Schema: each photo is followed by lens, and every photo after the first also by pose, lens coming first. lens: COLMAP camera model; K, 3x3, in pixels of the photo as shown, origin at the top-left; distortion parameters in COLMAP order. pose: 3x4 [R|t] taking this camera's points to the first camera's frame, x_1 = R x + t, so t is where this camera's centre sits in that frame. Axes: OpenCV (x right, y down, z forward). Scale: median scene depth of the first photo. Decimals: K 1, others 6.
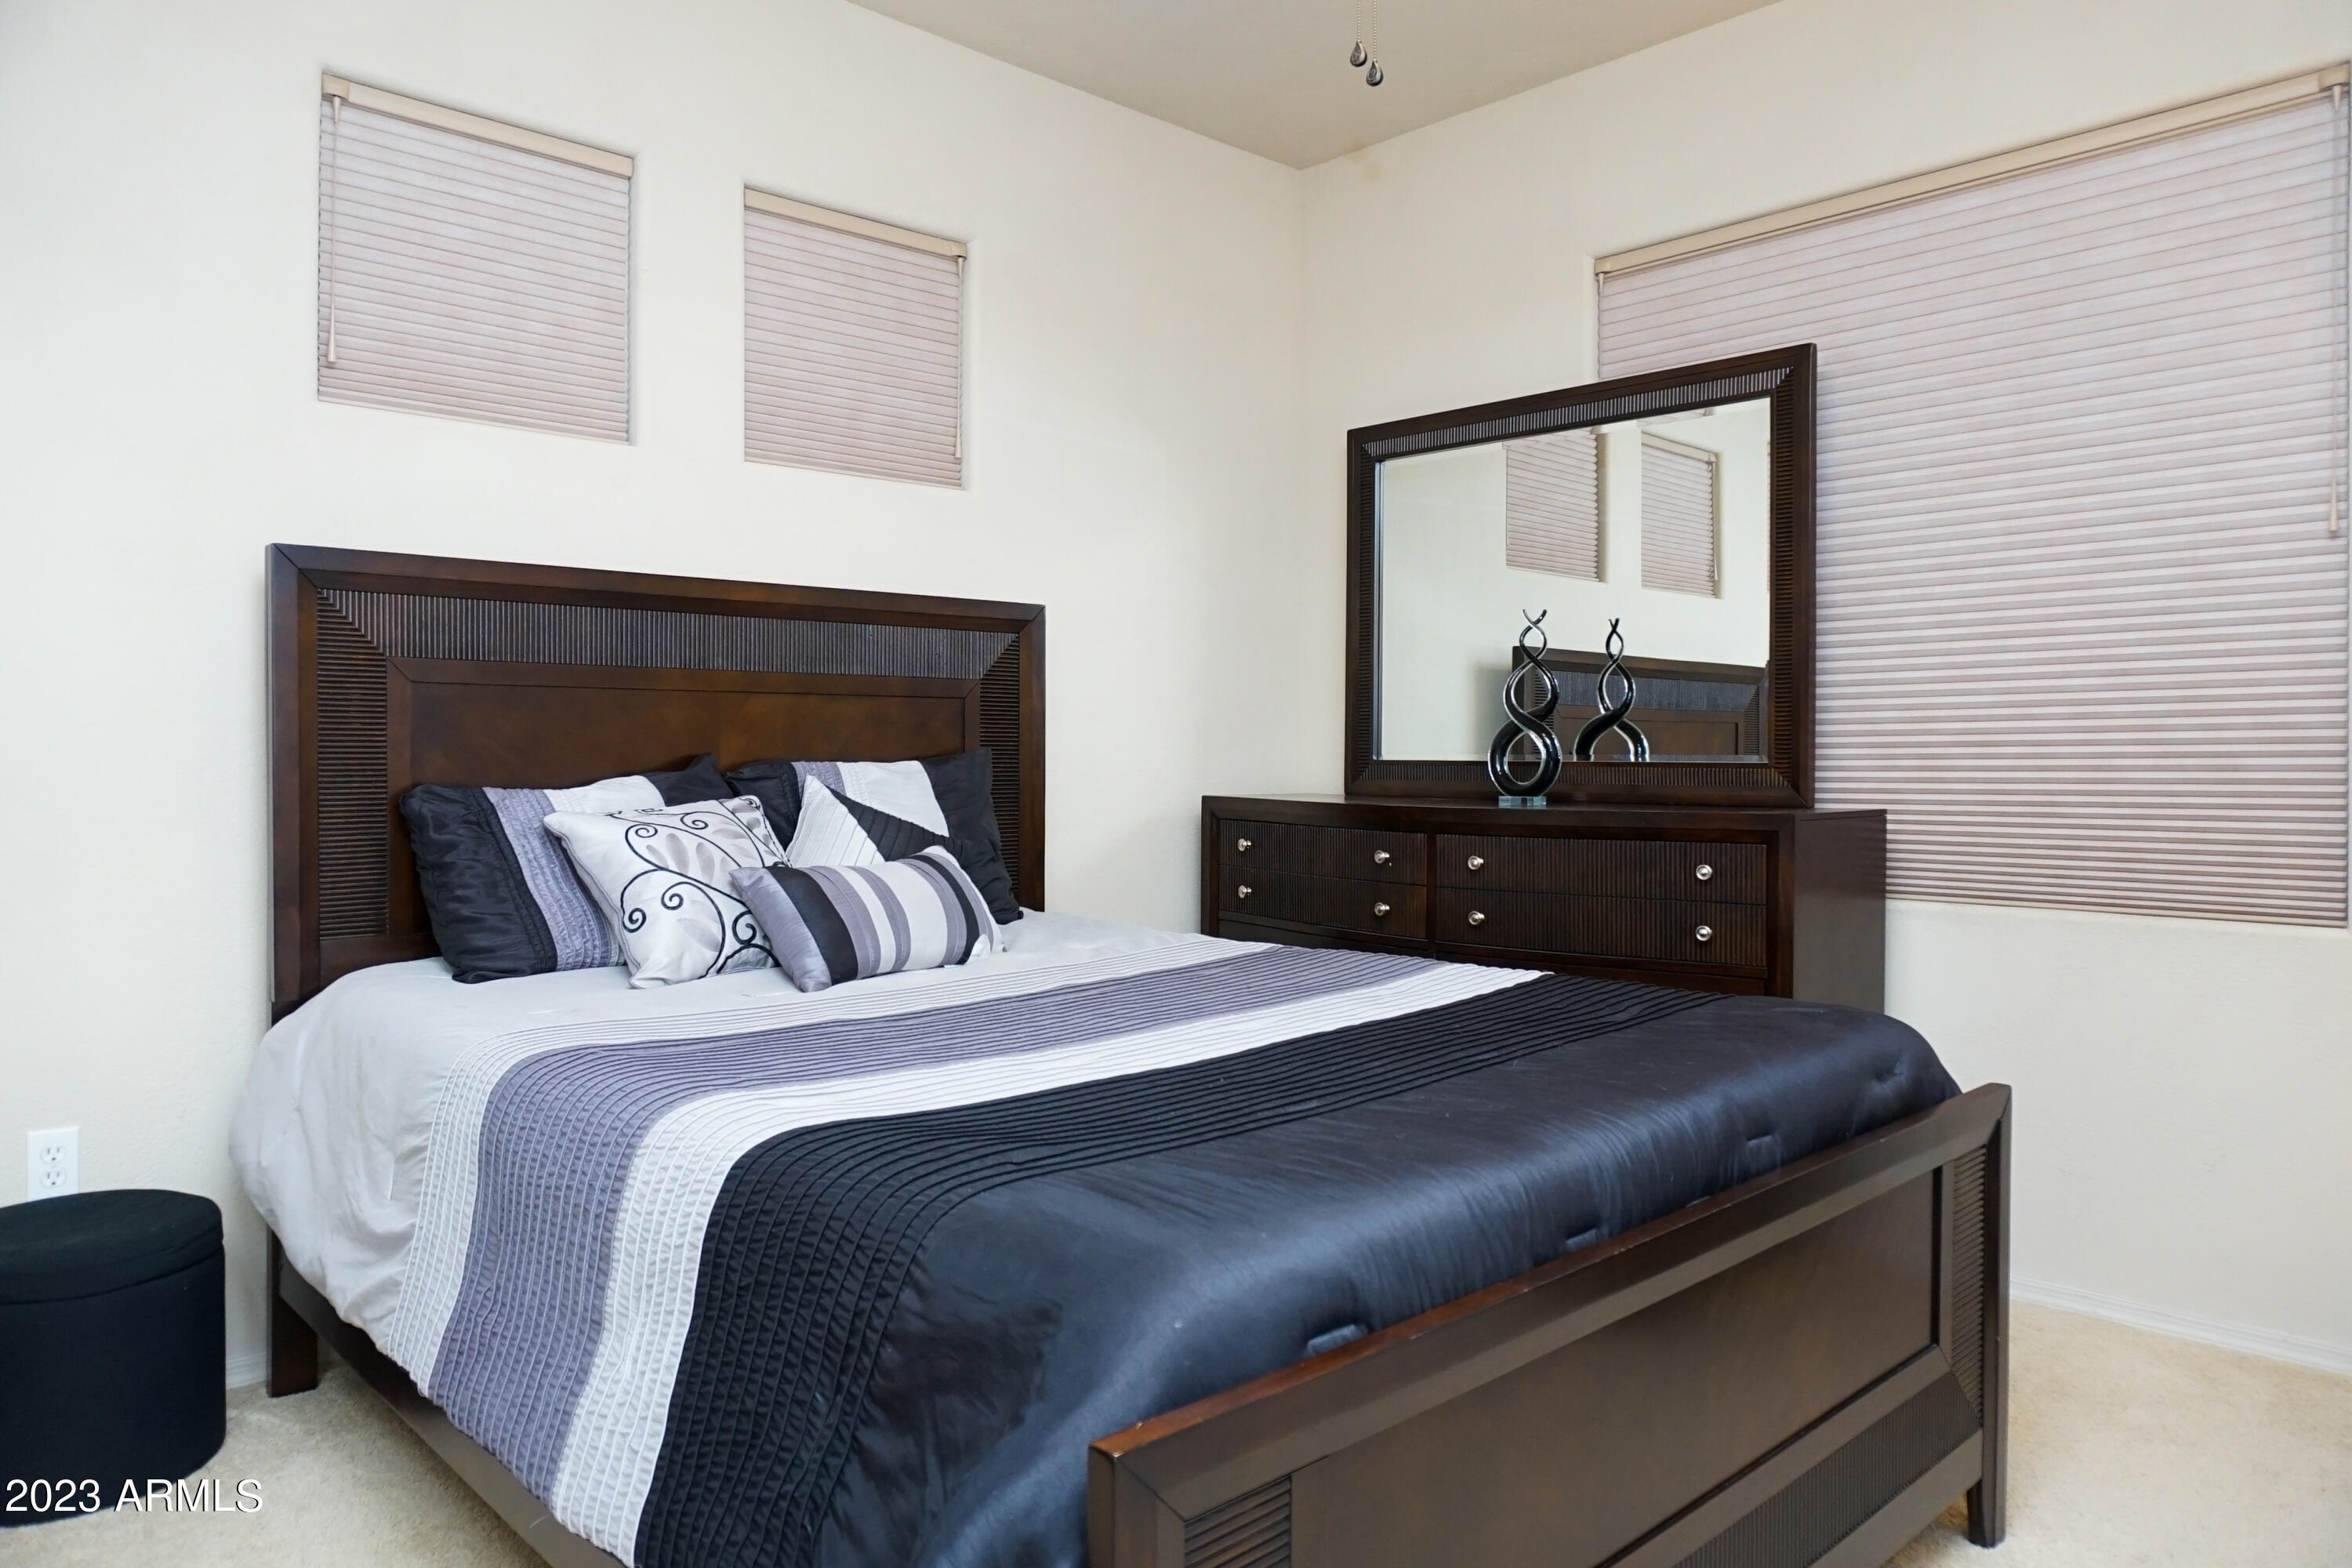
lens RADIAL K [[1596.0, 0, 1174.3], [0, 1596.0, 781.2], [0, 0, 1]] dist [-0.021728, 0.002845]
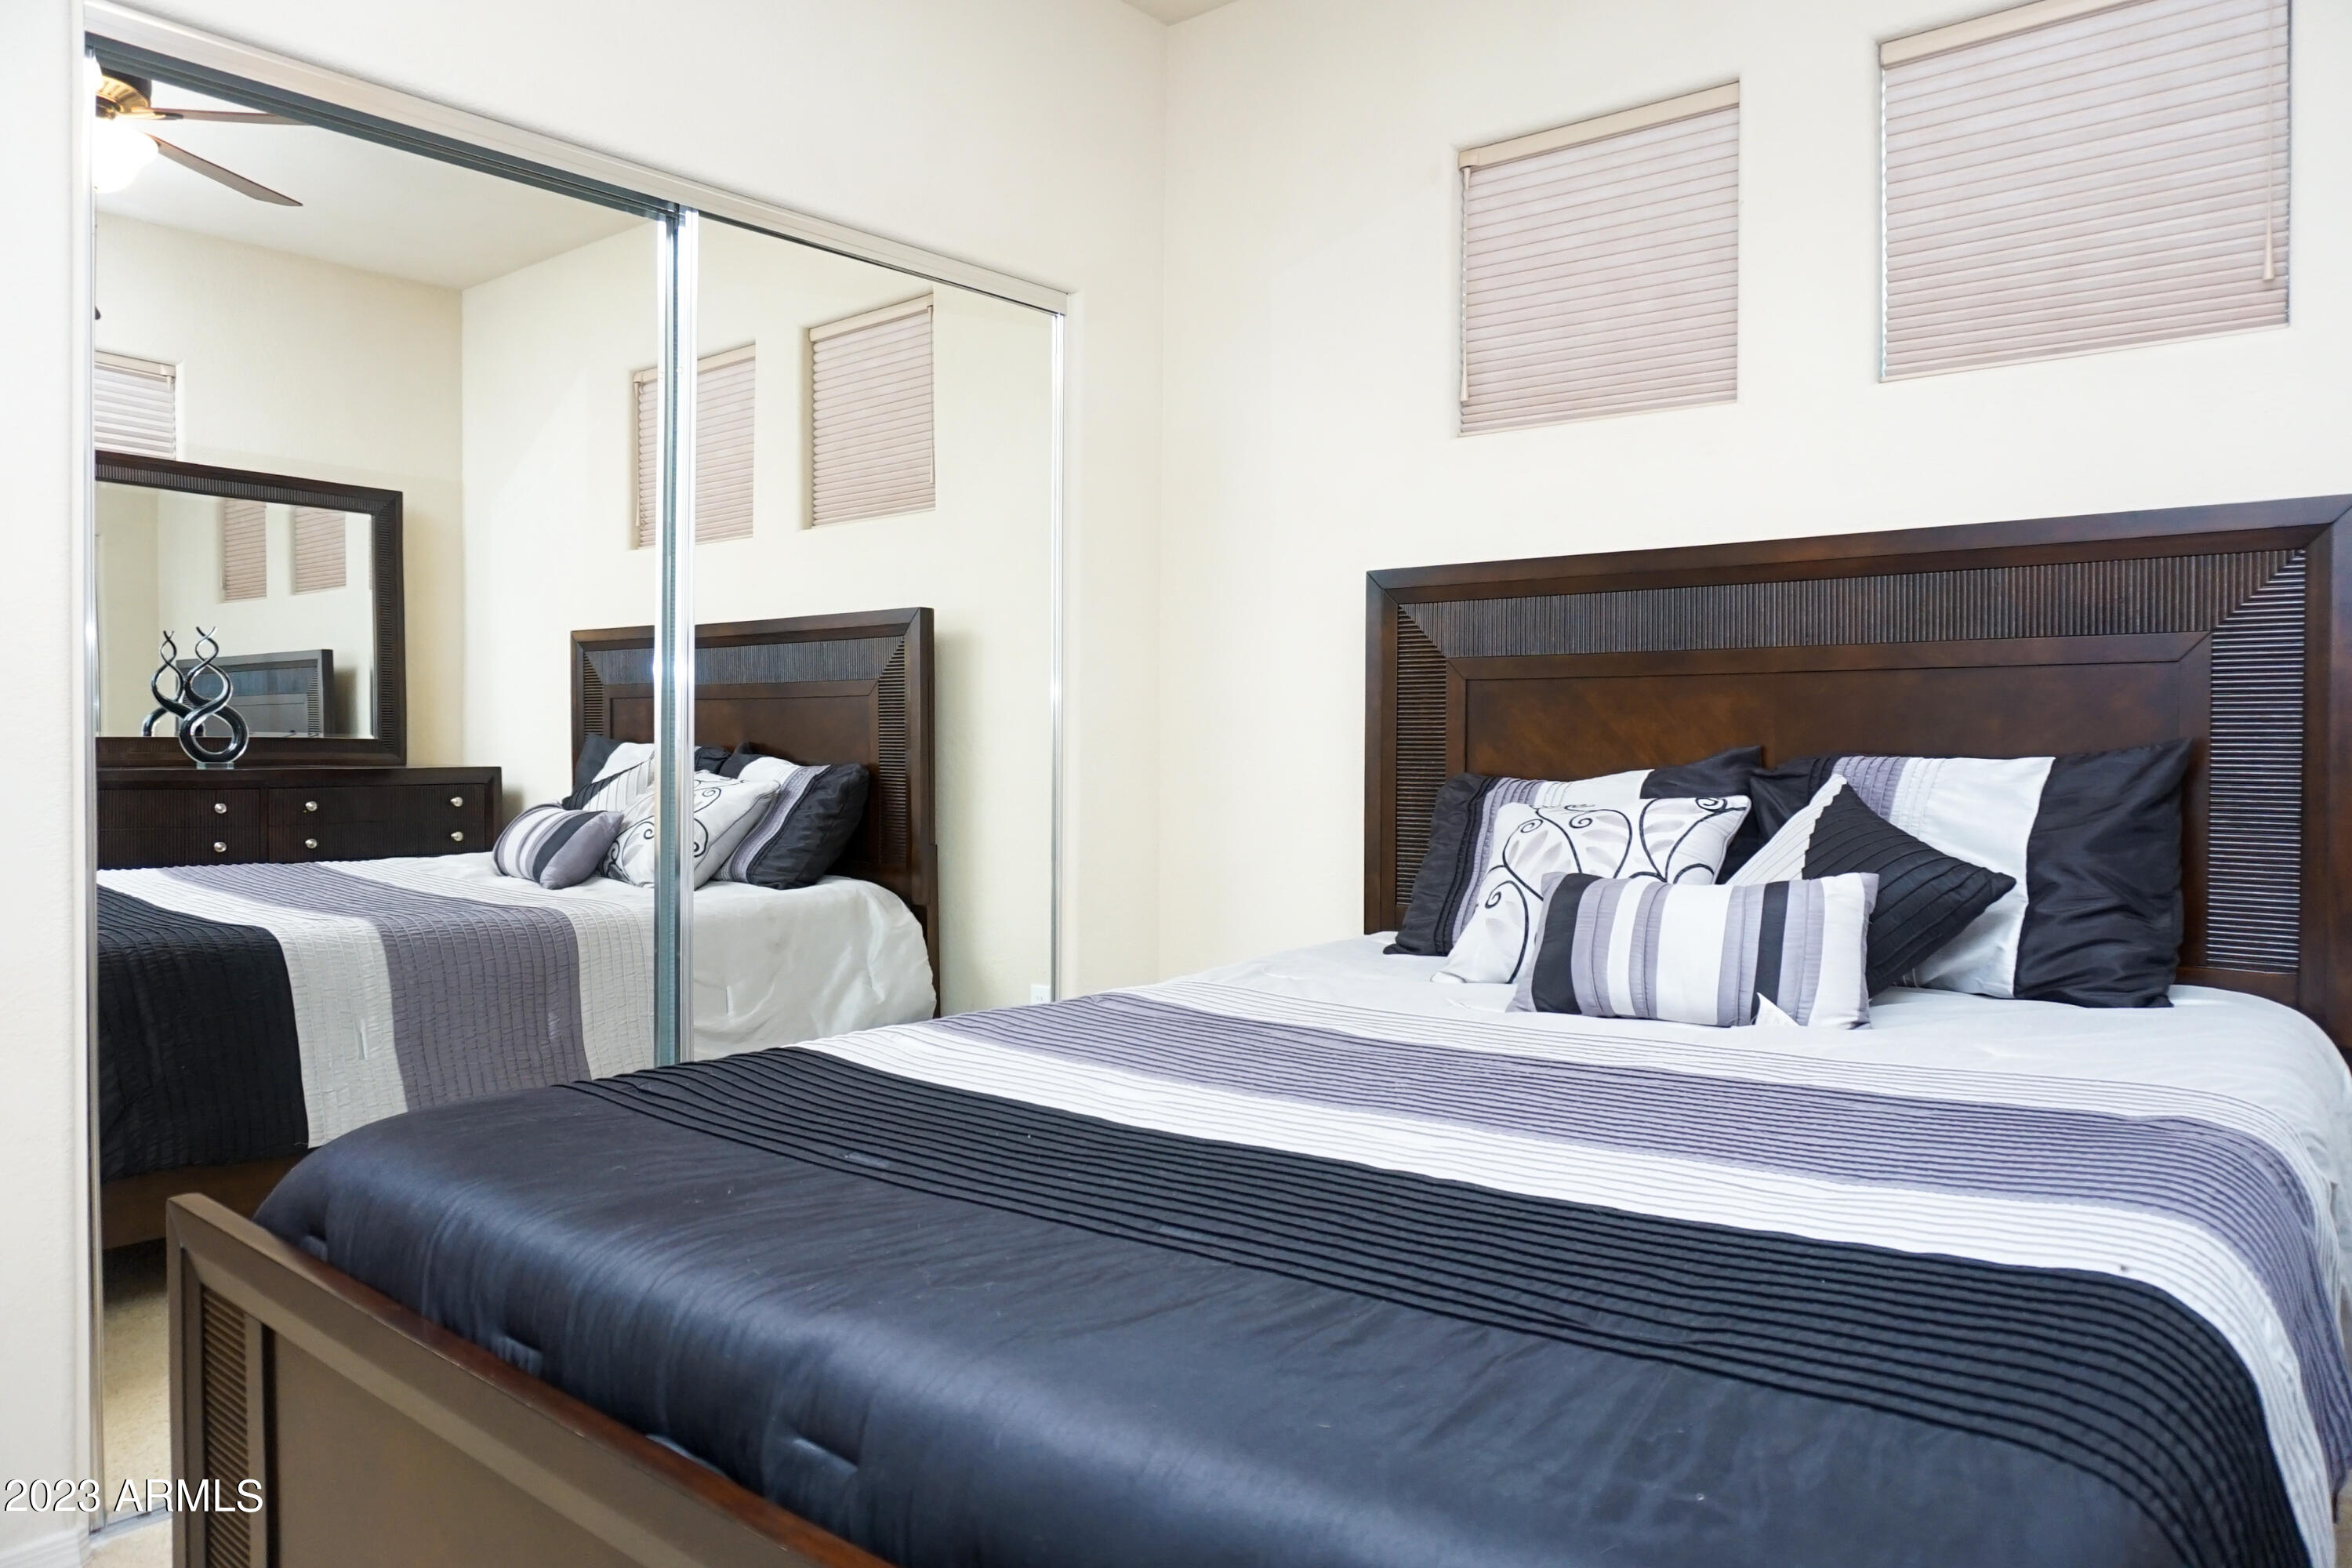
lens RADIAL K [[1596.0, 0, 1173.5], [0, 1596.0, 779.0], [0, 0, 1]] dist [-0.021728, 0.002845]
pose [[0.089643, 0.028693, -0.995561, 0.534404], [-0.016545, 0.999490, 0.027316, -0.017042], [0.995837, 0.014023, 0.090072, 0.606347]]
